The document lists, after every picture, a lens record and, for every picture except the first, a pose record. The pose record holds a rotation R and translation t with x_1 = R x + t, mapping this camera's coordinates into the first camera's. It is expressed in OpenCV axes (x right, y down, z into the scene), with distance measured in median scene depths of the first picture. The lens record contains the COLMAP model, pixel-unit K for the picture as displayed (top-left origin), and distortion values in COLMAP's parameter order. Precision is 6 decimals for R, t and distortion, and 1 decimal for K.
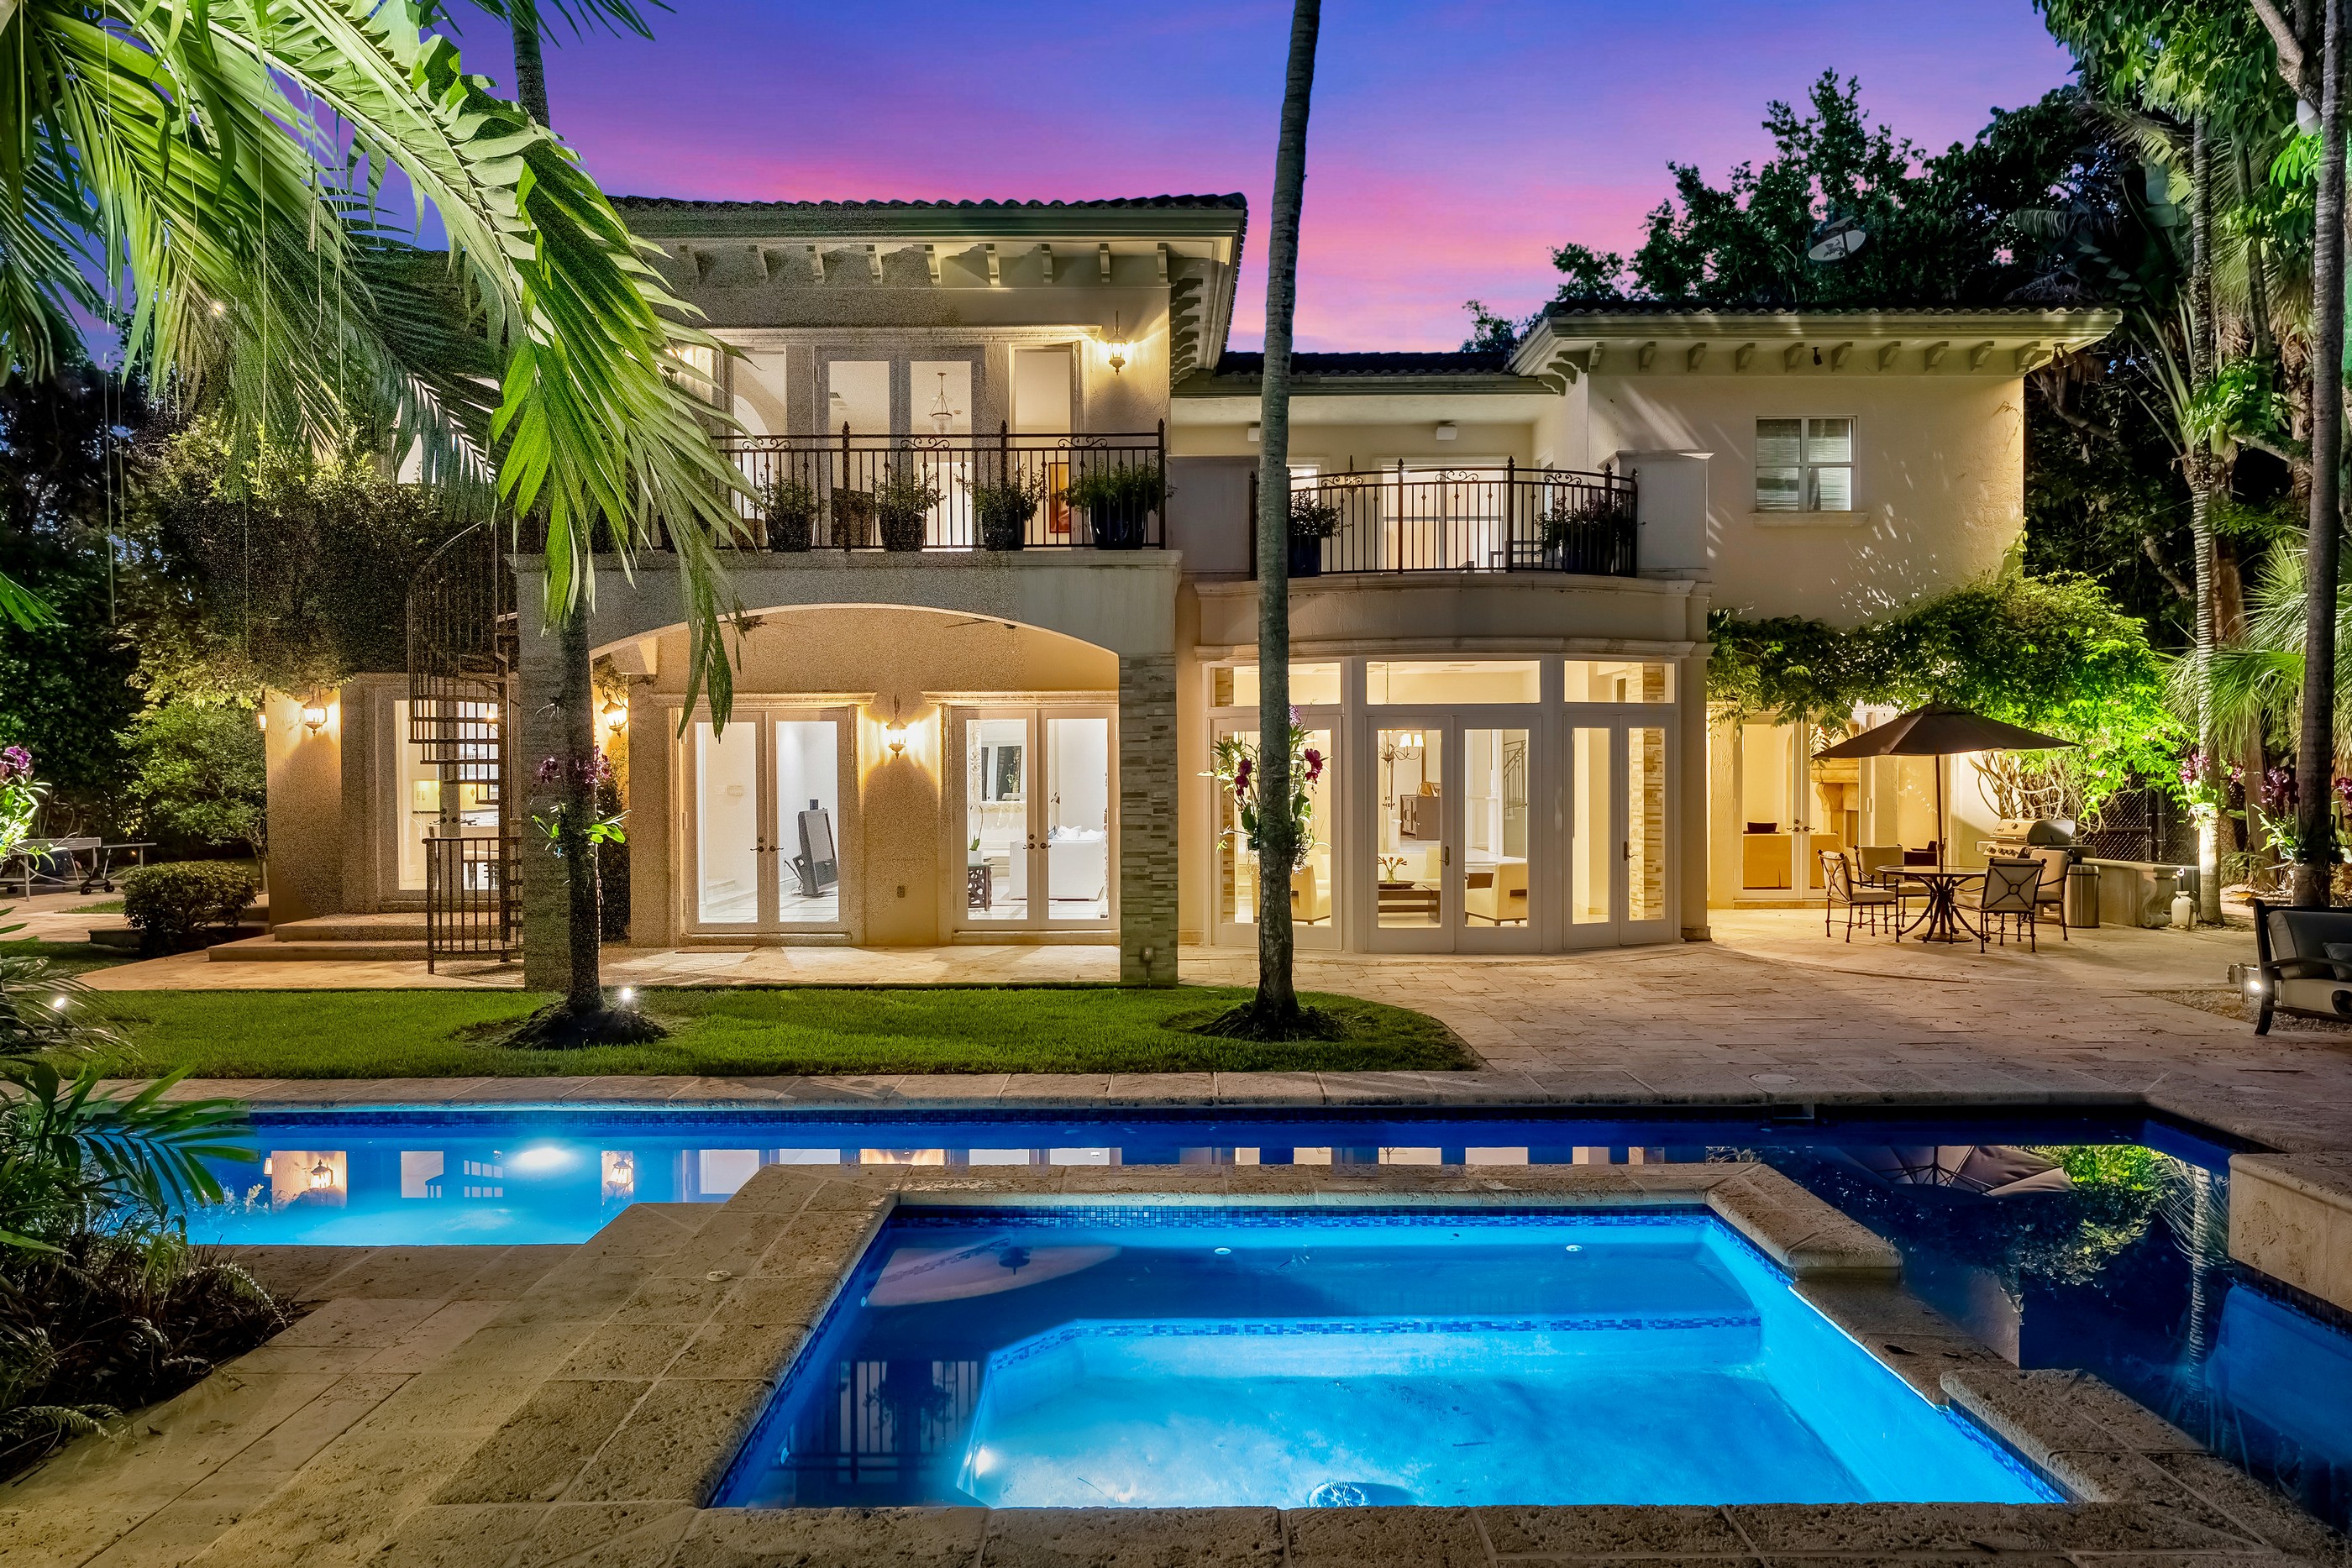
lens RADIAL K [[1388.9, 0, 1176.0], [0, 1388.9, 784.0], [0, 0, 1]] dist [0.002196, 0.000050]
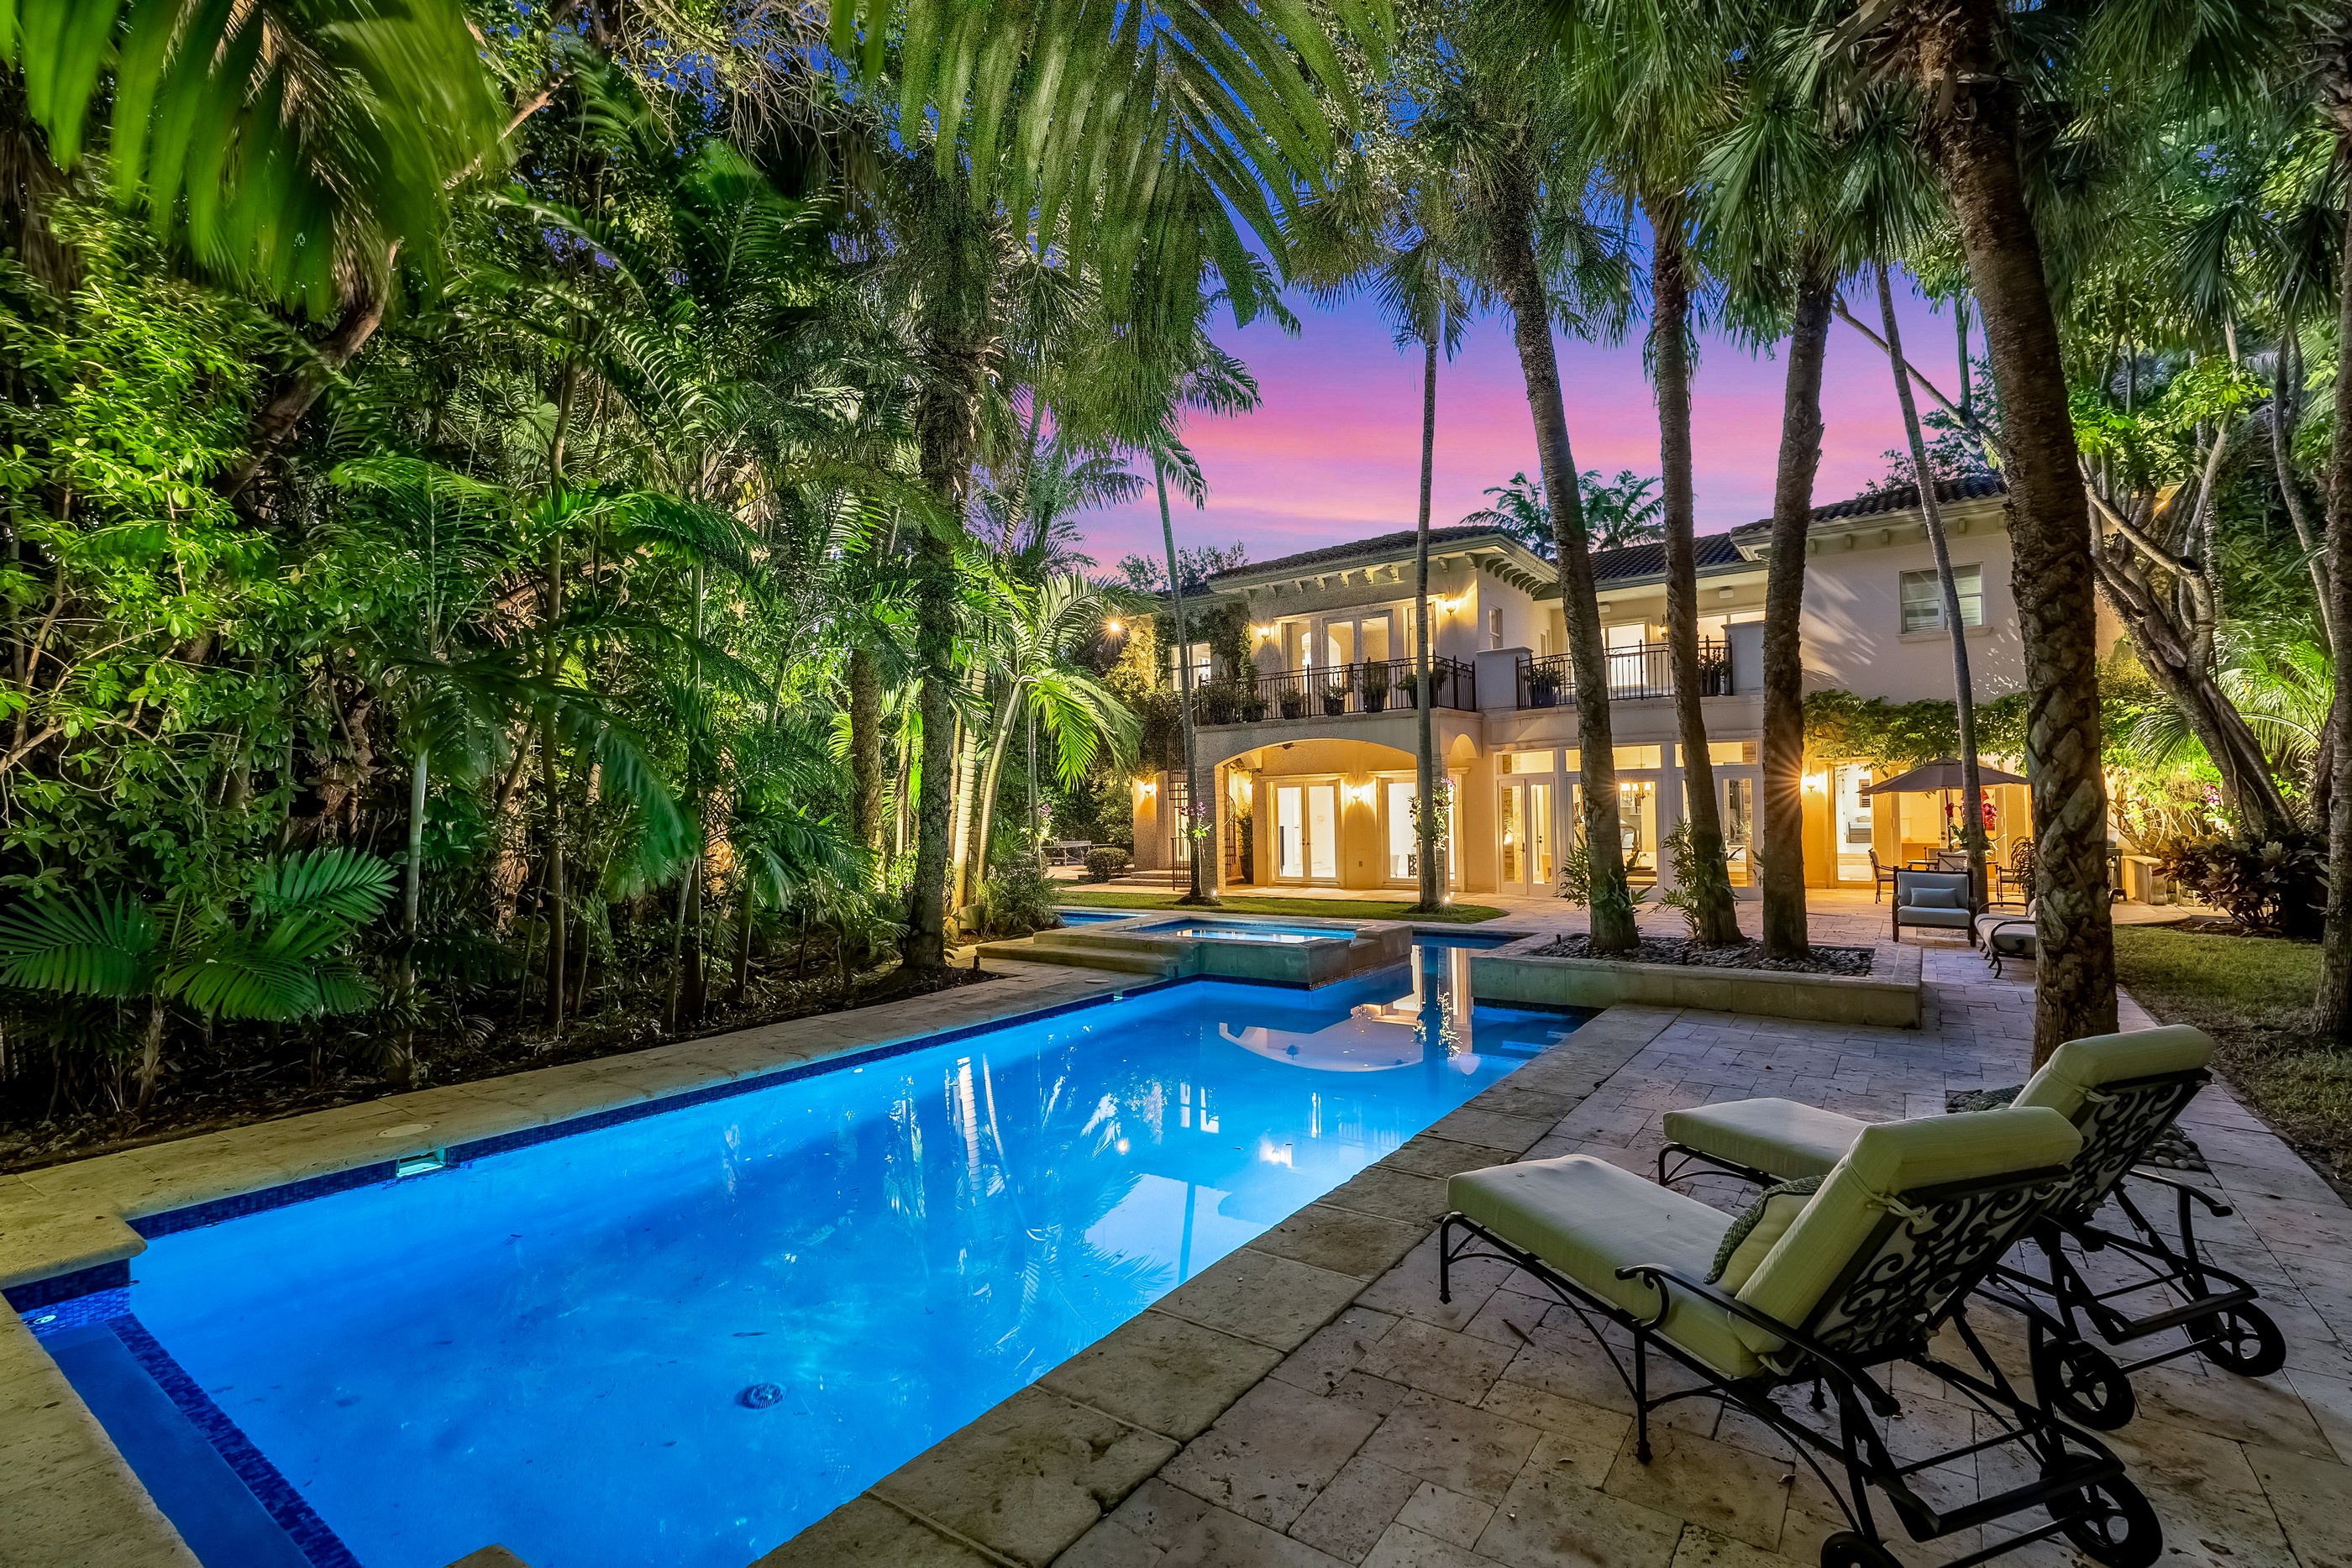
lens RADIAL K [[1071.4, 0, 1176.0], [0, 1071.4, 784.0], [0, 0, 1]] dist [-0.001347, -0.000174]
pose [[0.815393, -0.025621, -0.578341, 0.543078], [0.008799, 0.999453, -0.031871, 0.003673], [0.578841, 0.020898, 0.815172, -0.539560]]
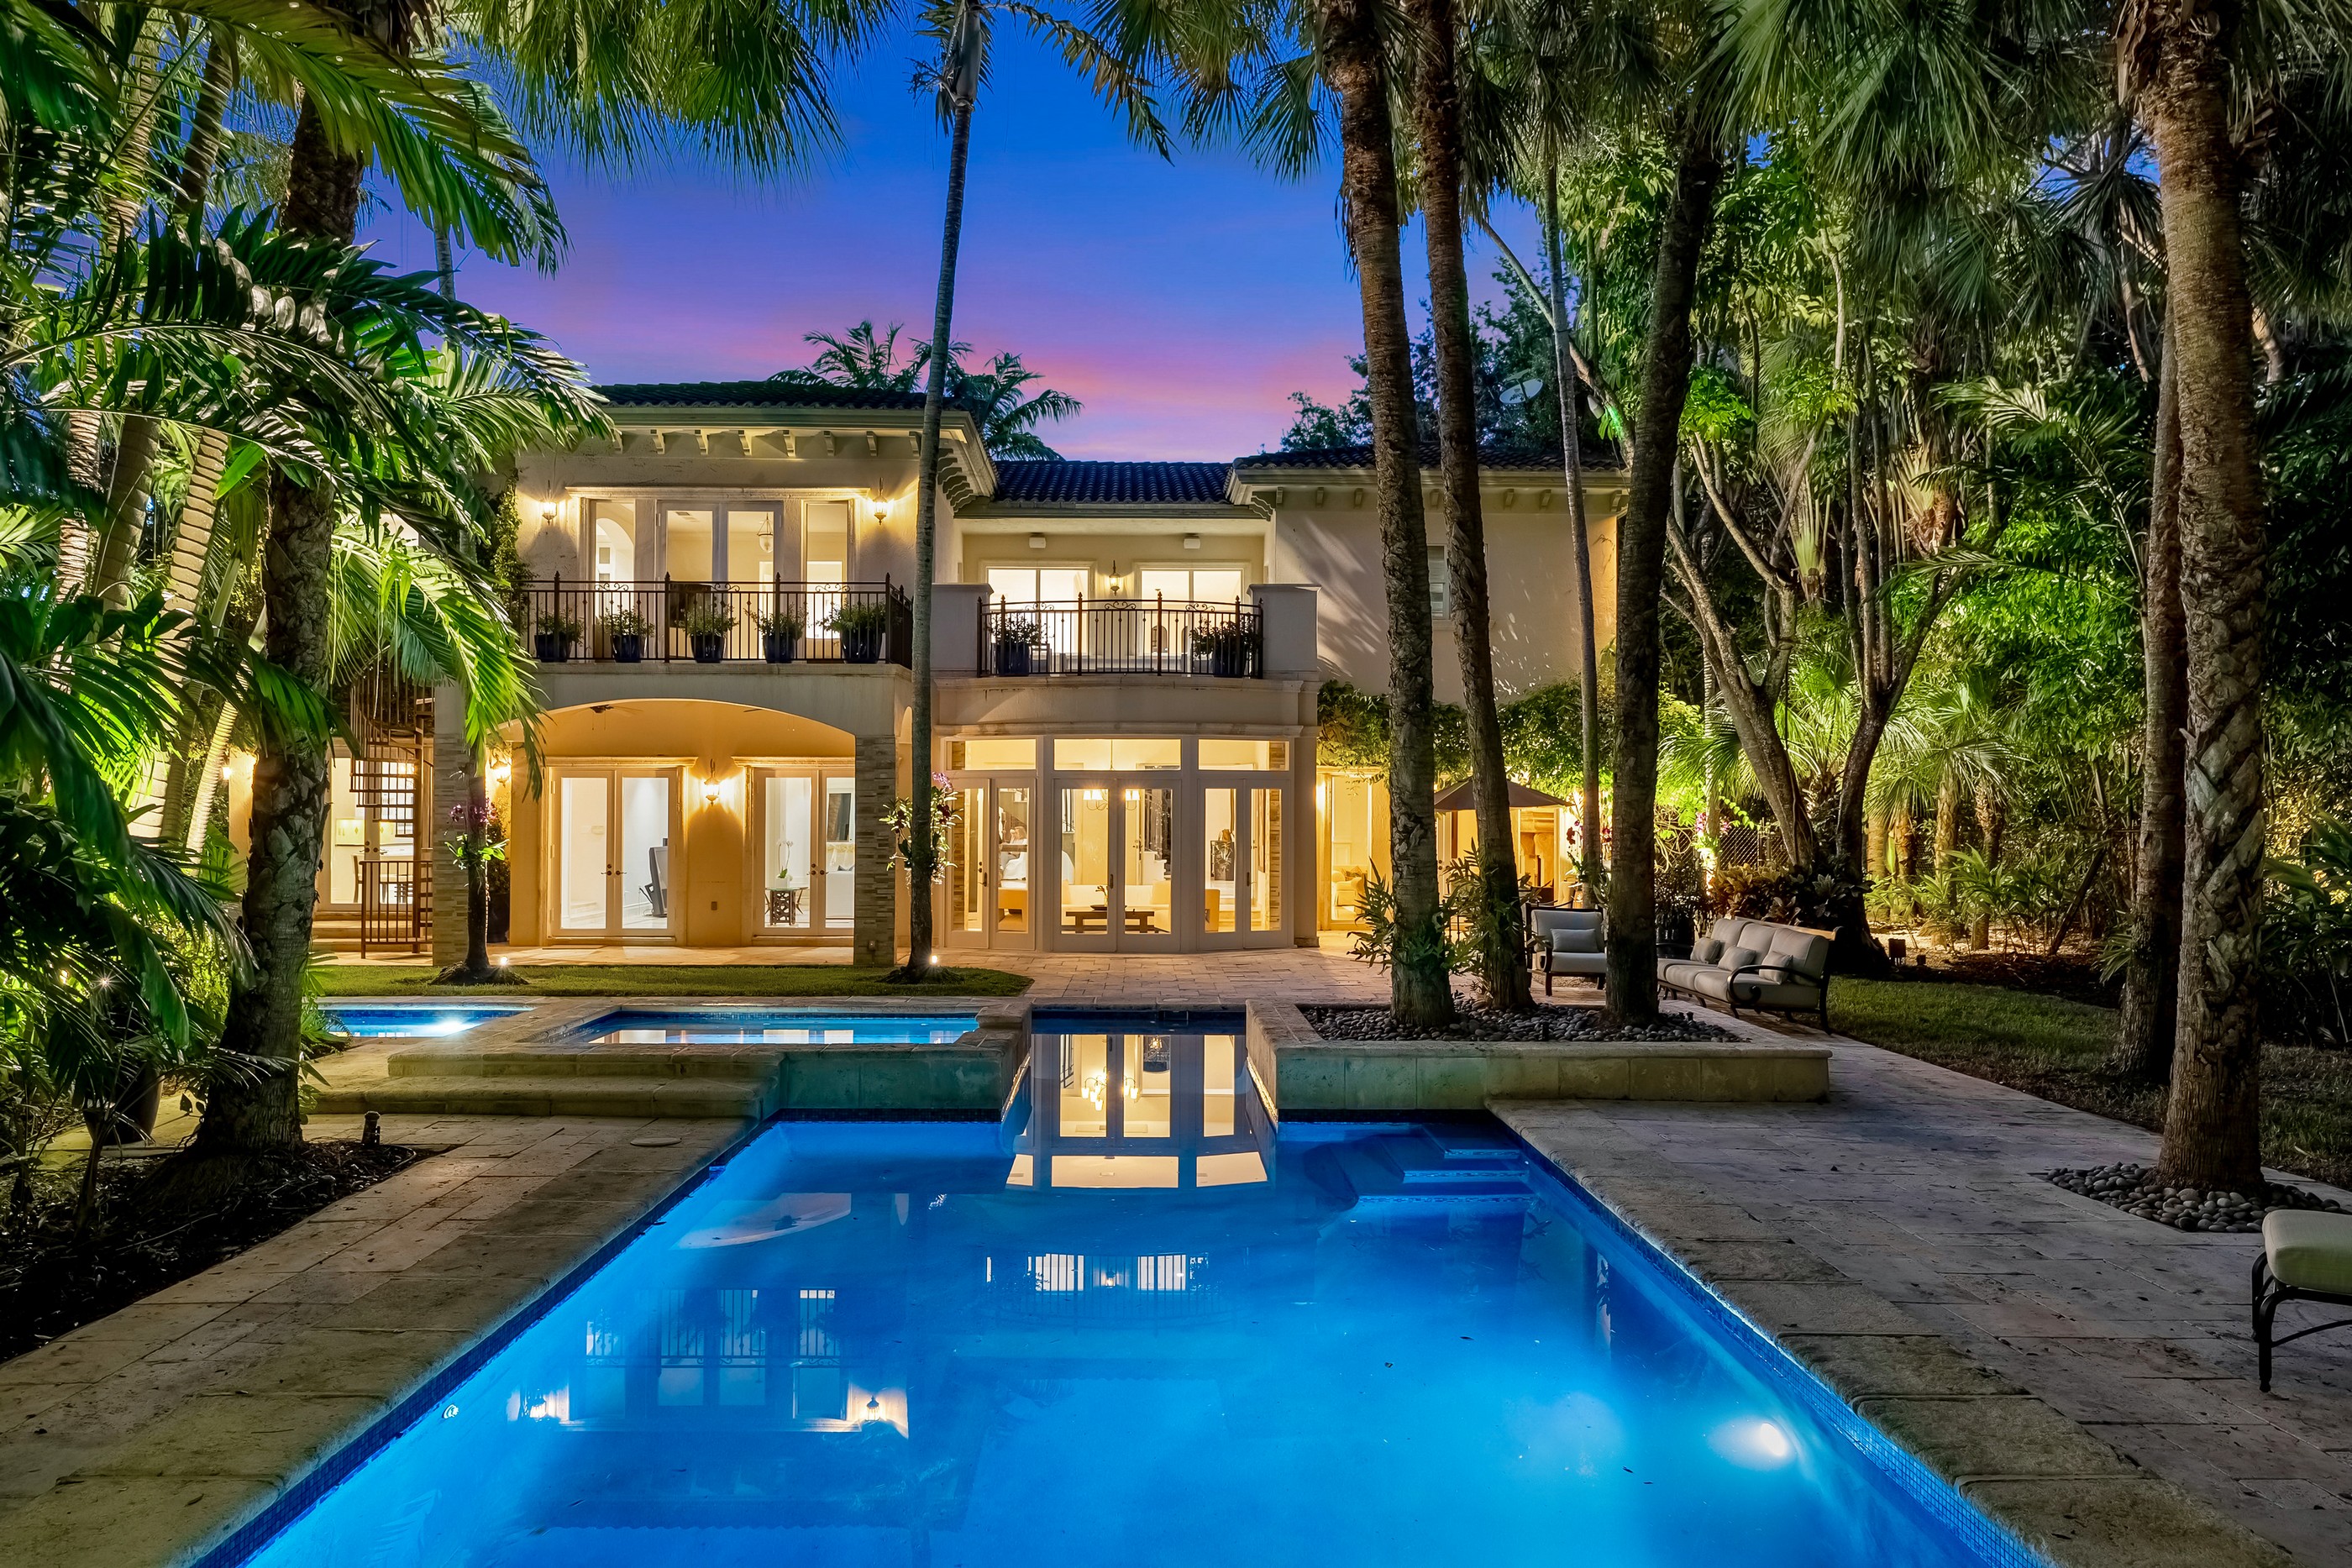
lens RADIAL K [[1584.8, 0, 1176.0], [0, 1584.8, 784.0], [0, 0, 1]] dist [0.004130, 0.001901]
pose [[0.999807, 0.009660, 0.017134, 0.221879], [-0.009129, 0.999484, -0.030793, 0.003192], [-0.017423, 0.030631, 0.999379, -0.542421]]
